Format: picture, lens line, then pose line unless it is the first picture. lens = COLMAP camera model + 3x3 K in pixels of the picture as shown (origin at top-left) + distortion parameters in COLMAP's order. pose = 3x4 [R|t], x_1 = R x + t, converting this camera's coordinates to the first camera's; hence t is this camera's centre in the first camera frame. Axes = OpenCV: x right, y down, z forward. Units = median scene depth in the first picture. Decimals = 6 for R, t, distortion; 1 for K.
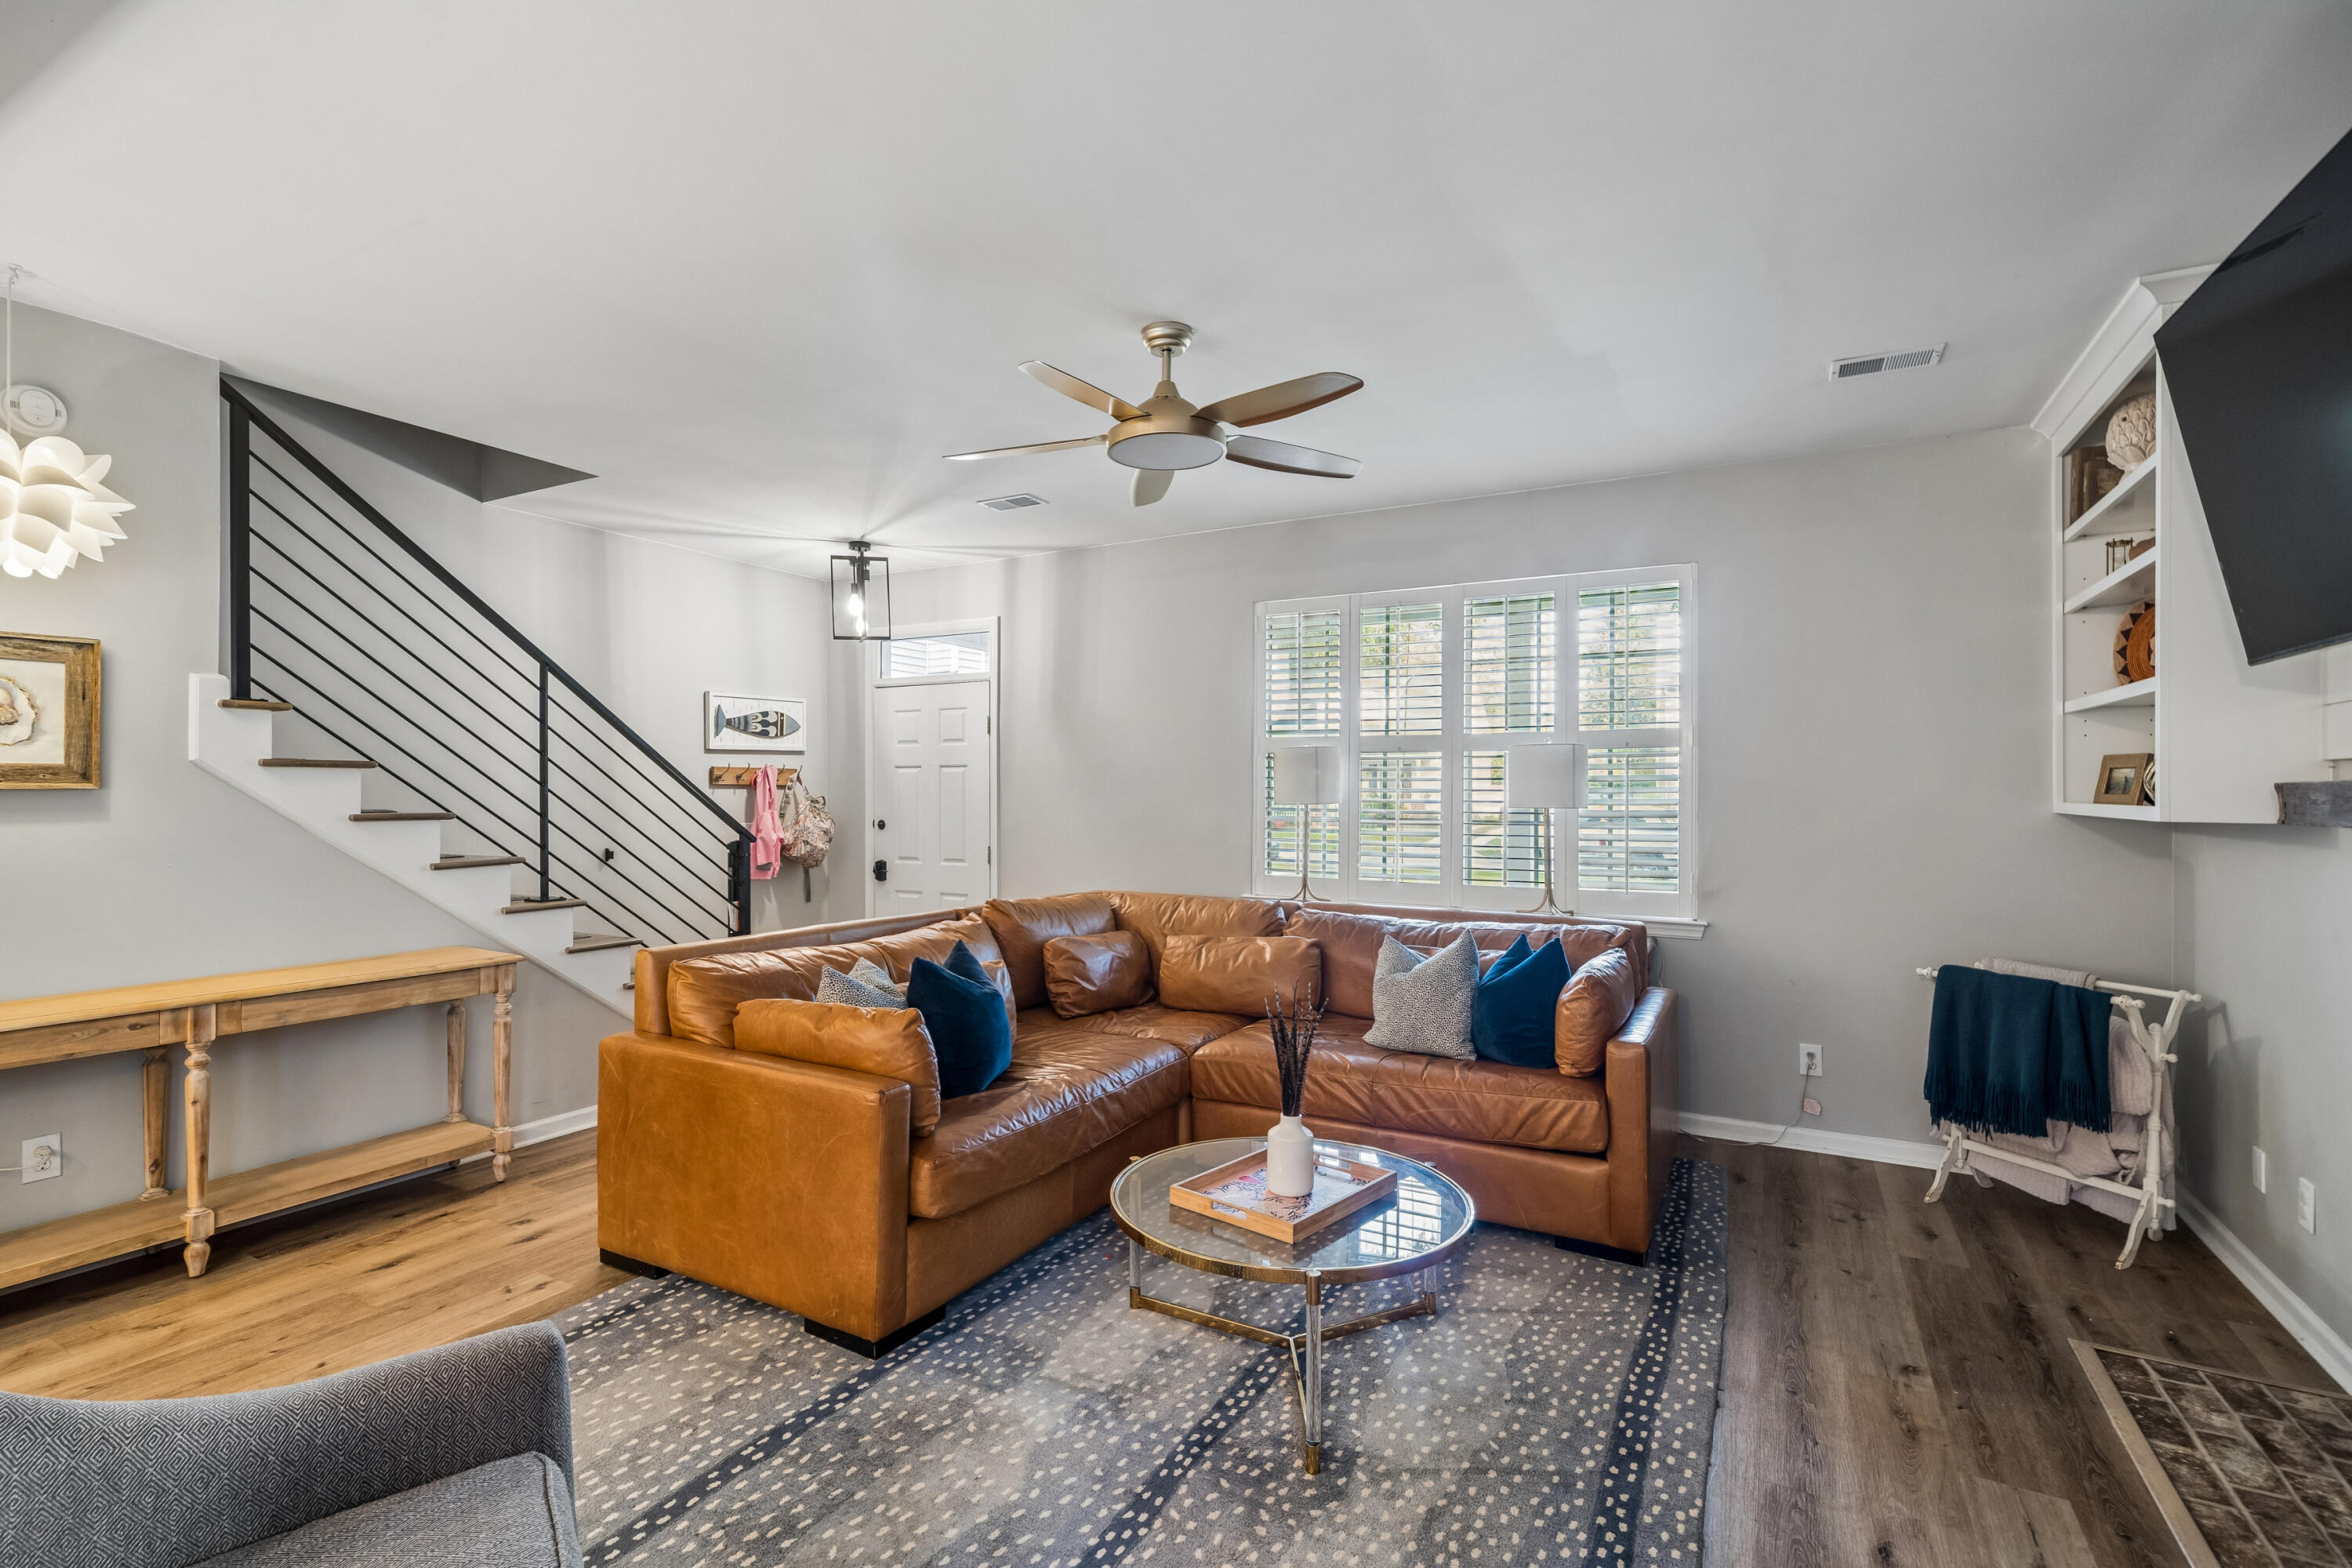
lens RADIAL K [[1054.7, 0, 1176.0], [0, 1054.7, 784.0], [0, 0, 1]] dist [0.002641, 0.000615]
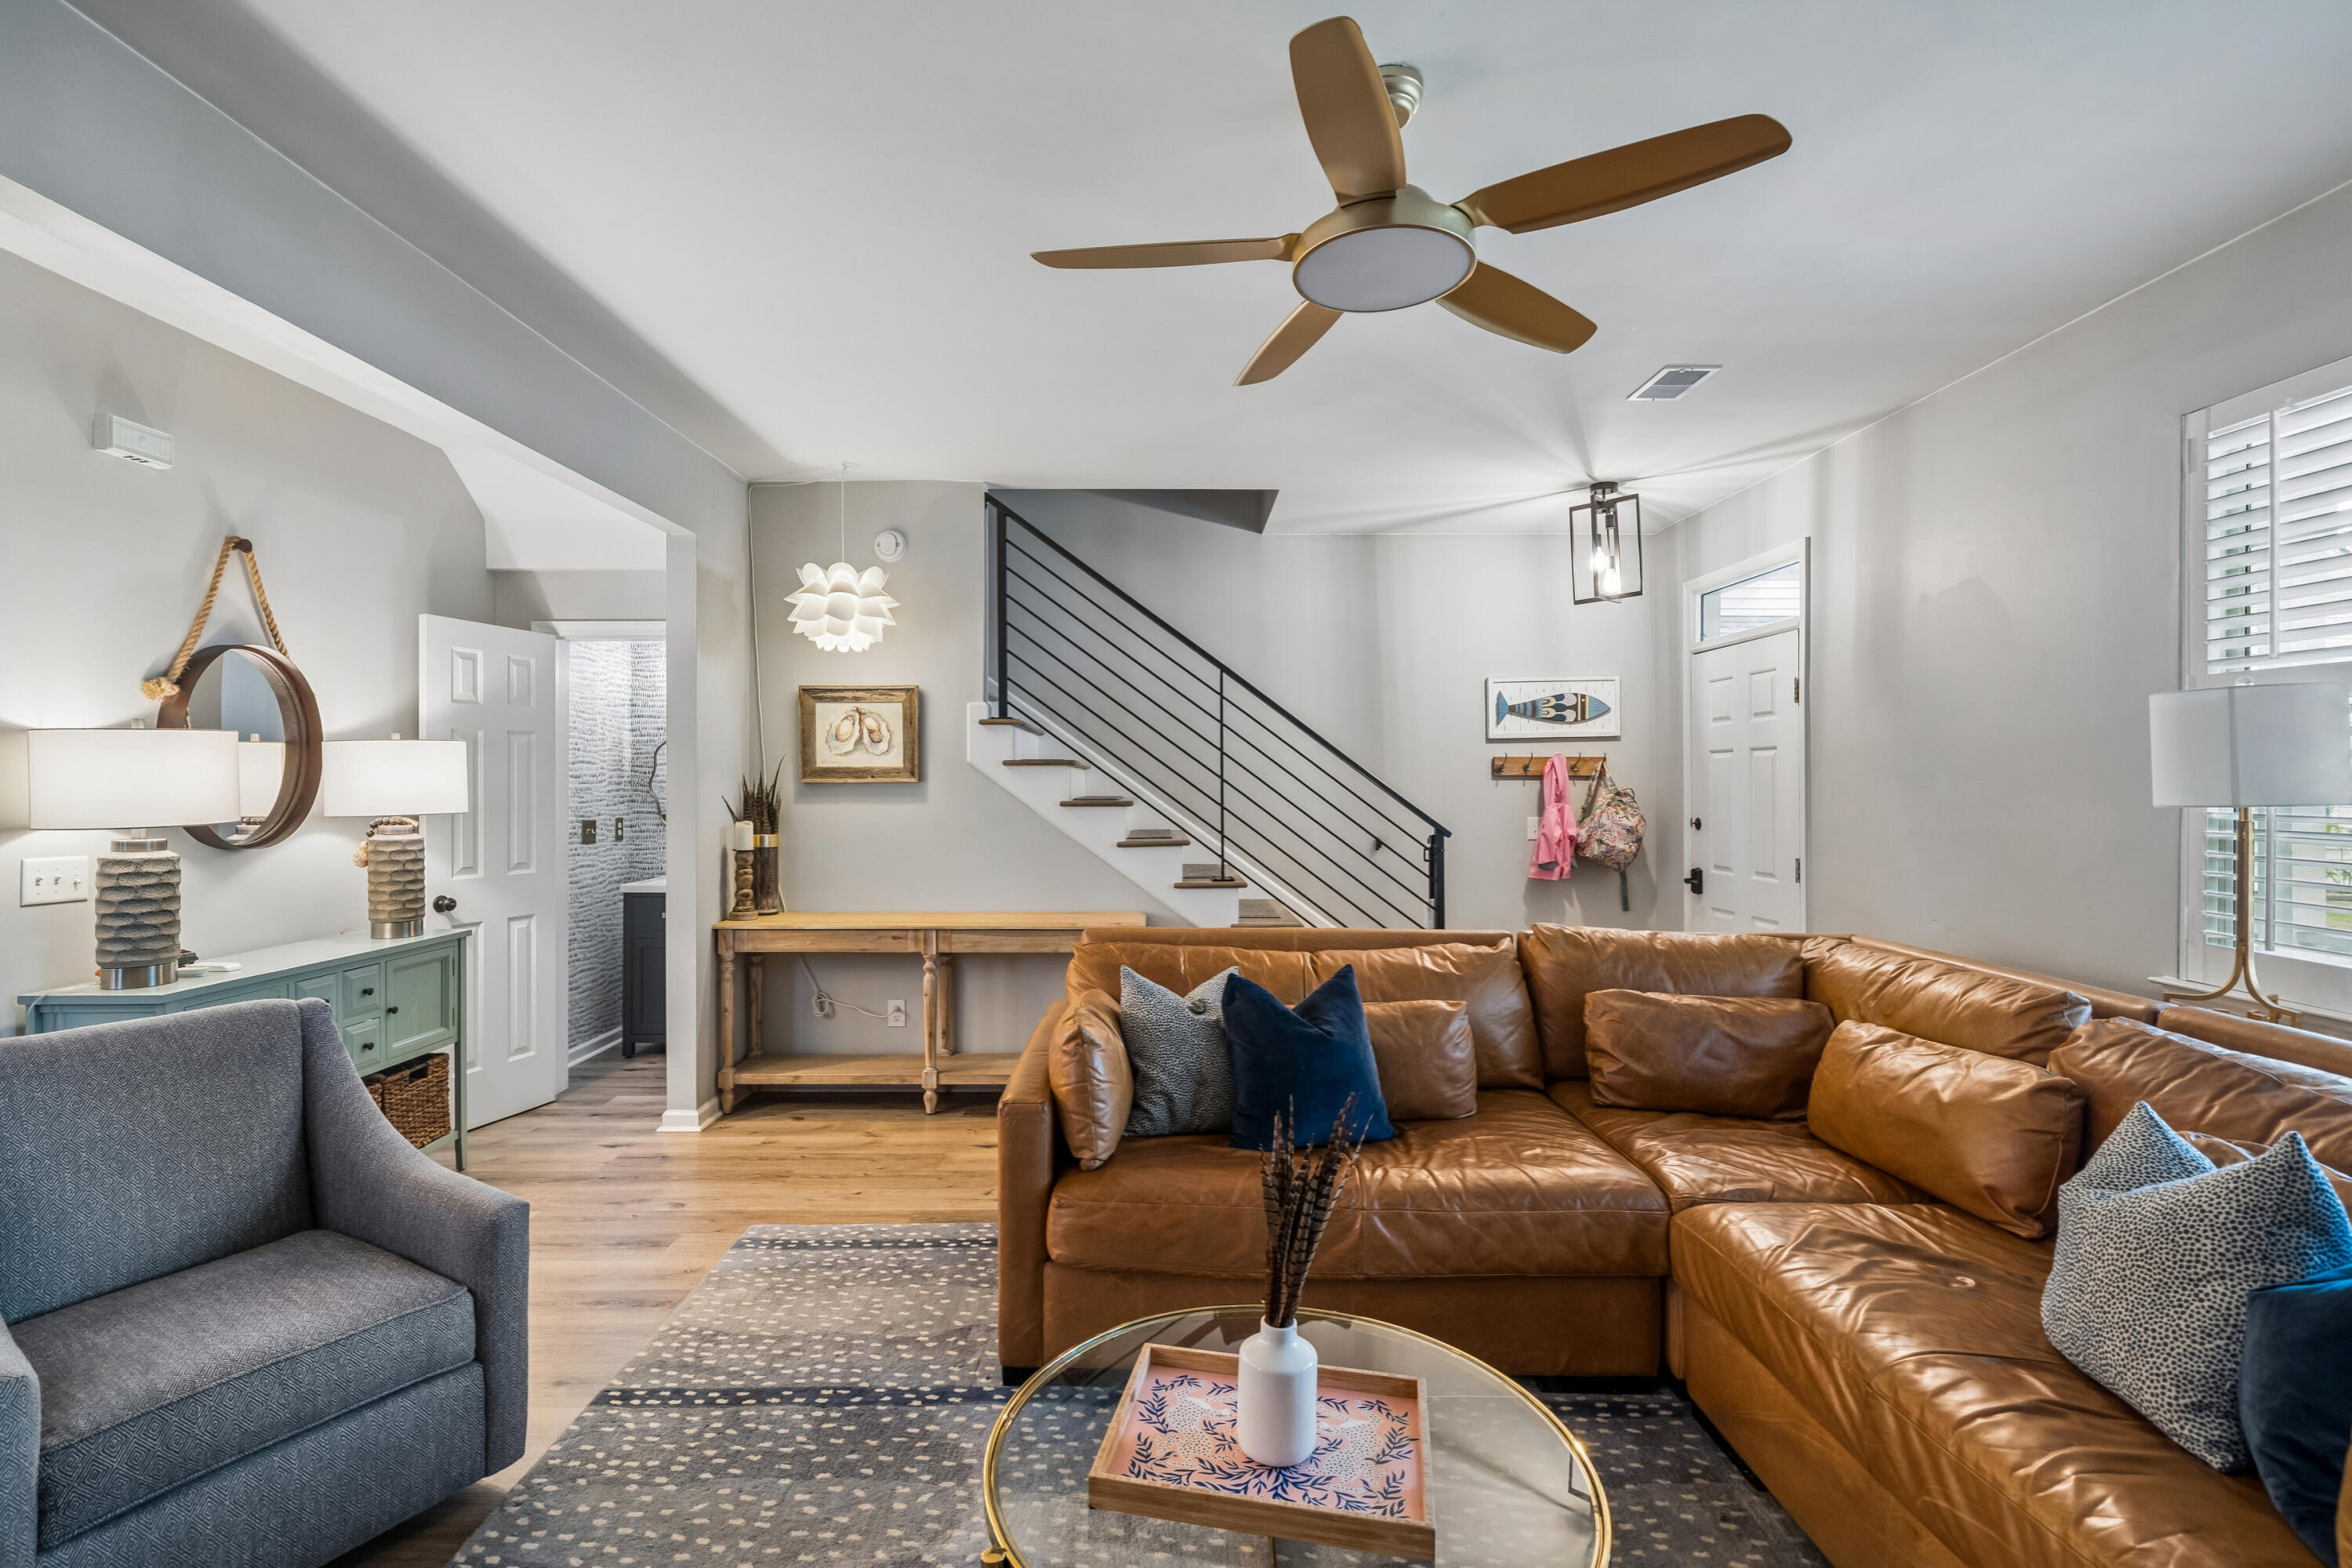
lens RADIAL K [[1068.8, 0, 1176.0], [0, 1068.8, 784.0], [0, 0, 1]] dist [0.000281, -0.000181]
pose [[0.490336, -0.000999, -0.871533, 0.482088], [0.007698, 0.999965, 0.003185, 0.005086], [0.871499, -0.008270, 0.490327, 0.518487]]
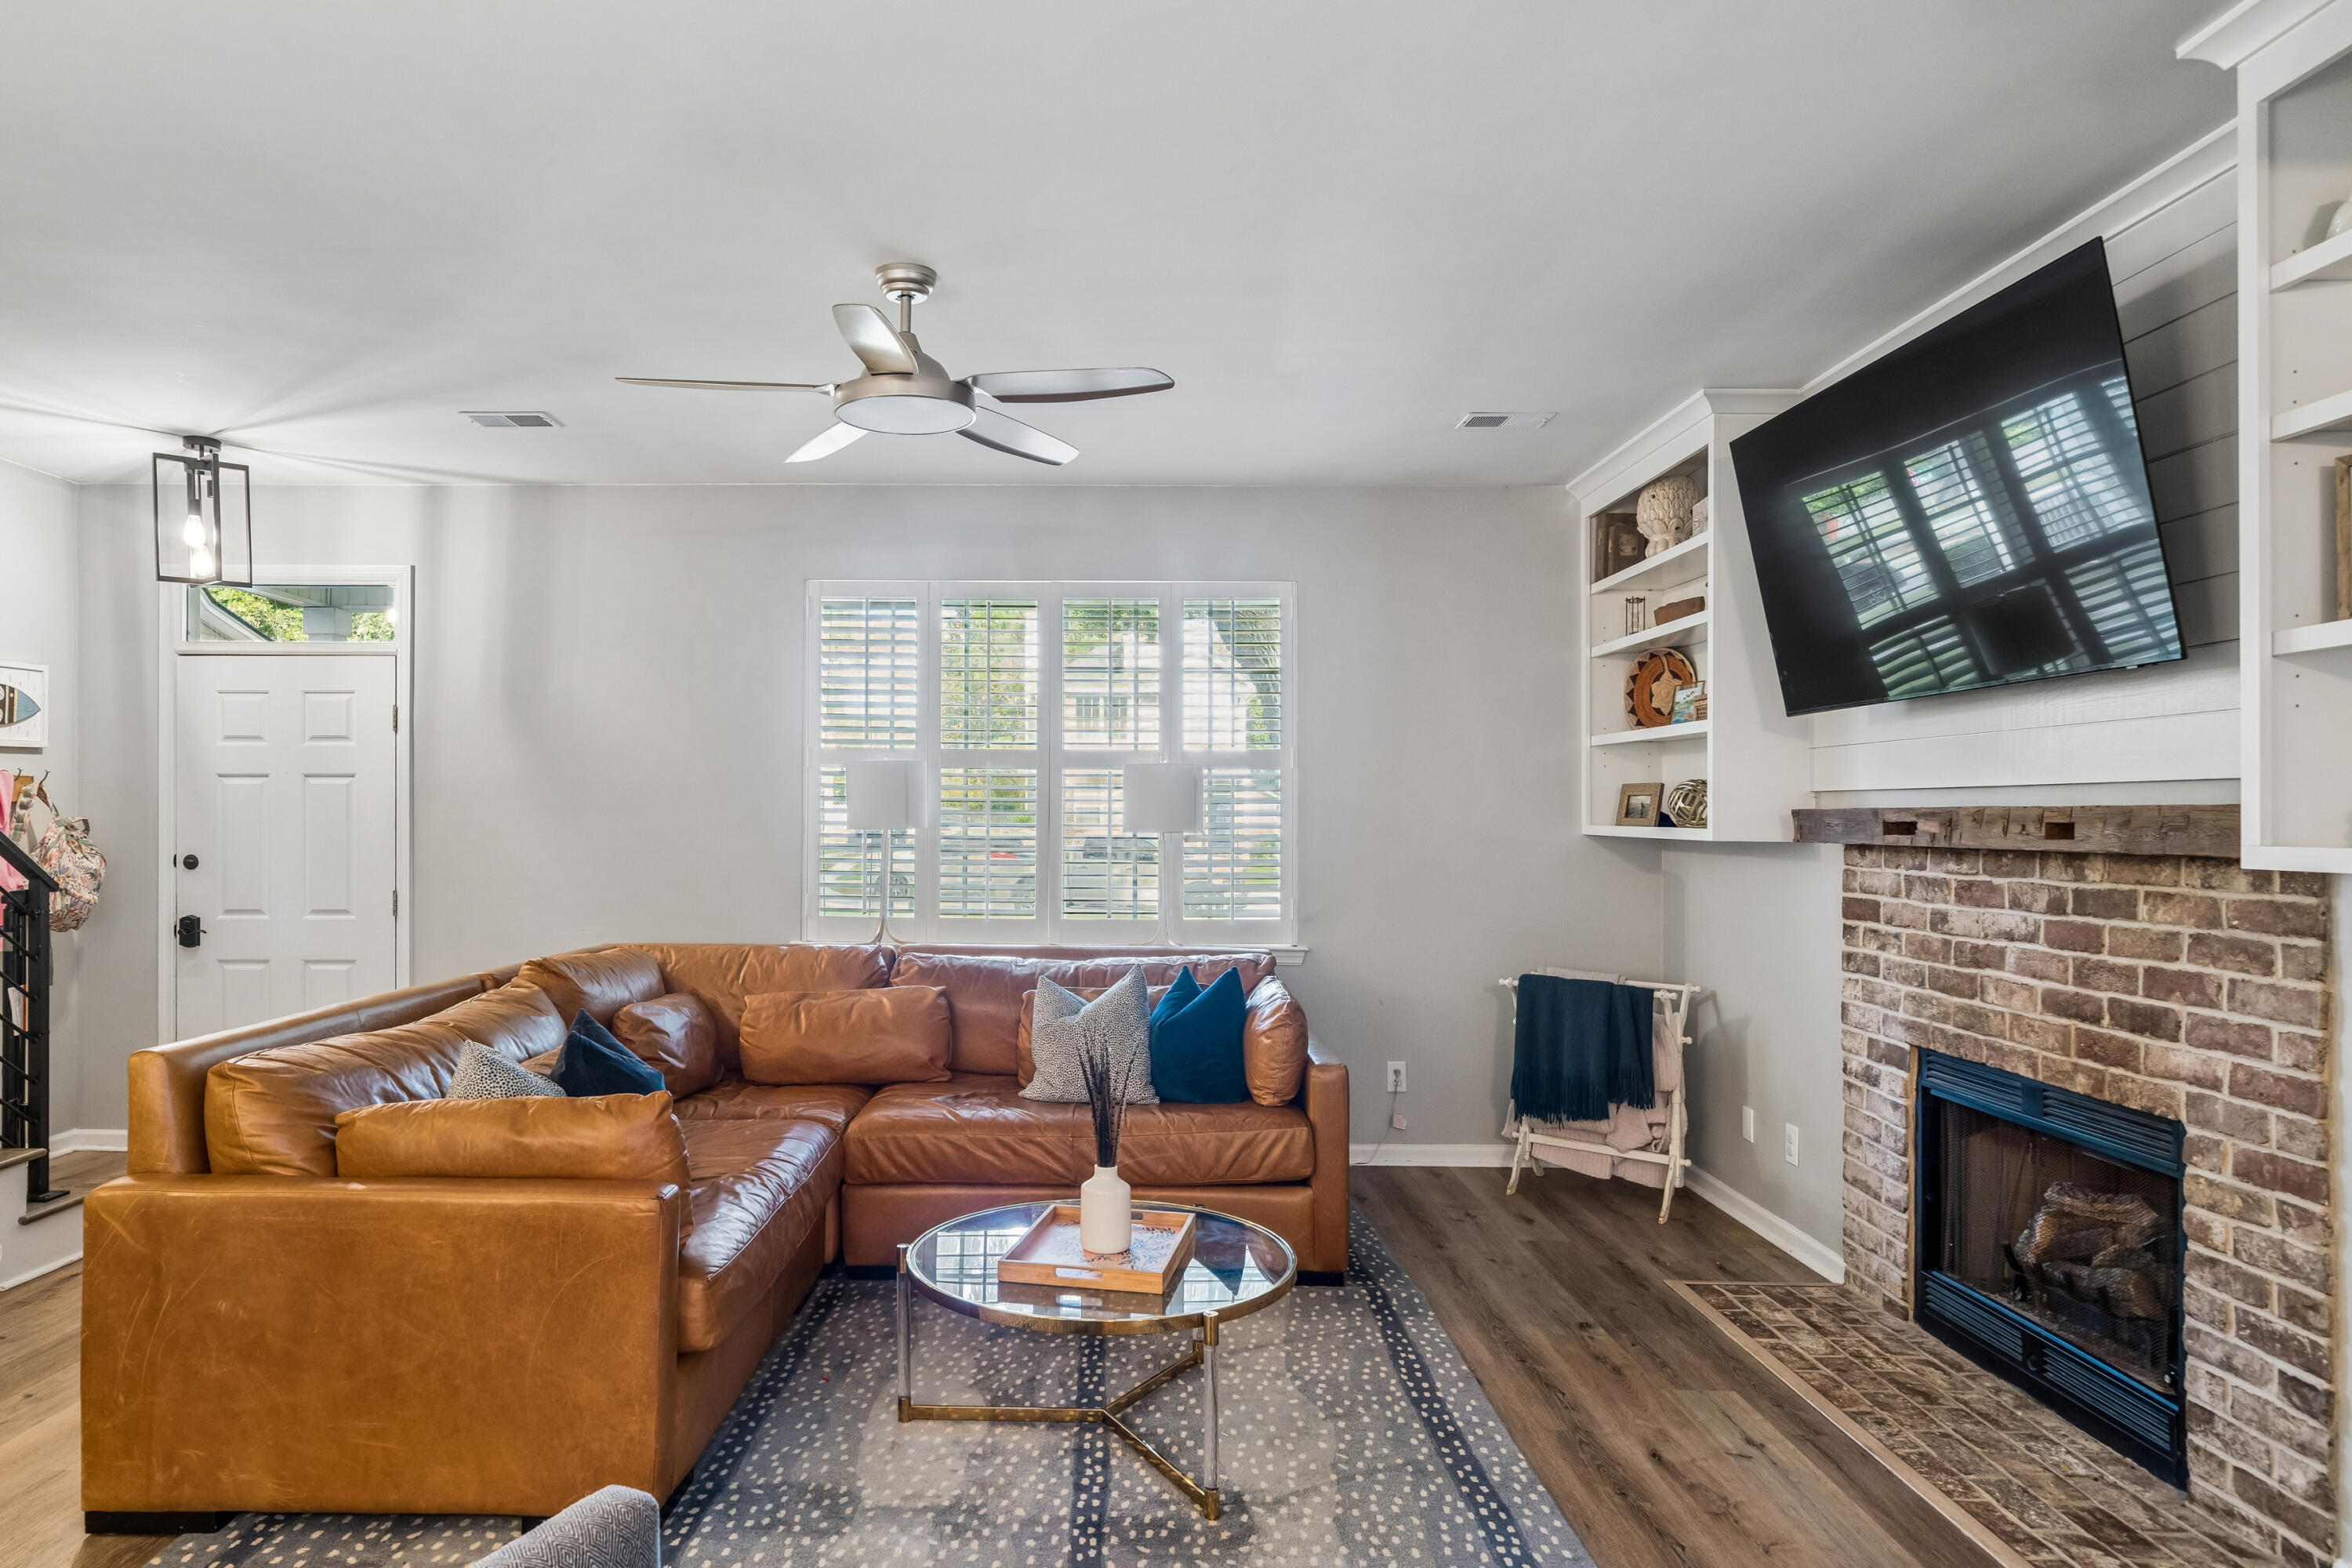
lens RADIAL K [[1351.7, 0, 1089.3], [0, 1351.7, 798.8], [0, 0, 1]] dist [0.003544, 0.001419]
pose [[0.884768, 0.007230, 0.465975, -0.360259], [-0.005823, 0.999973, -0.004459, -0.001450], [-0.465995, 0.001232, 0.884787, -0.029995]]
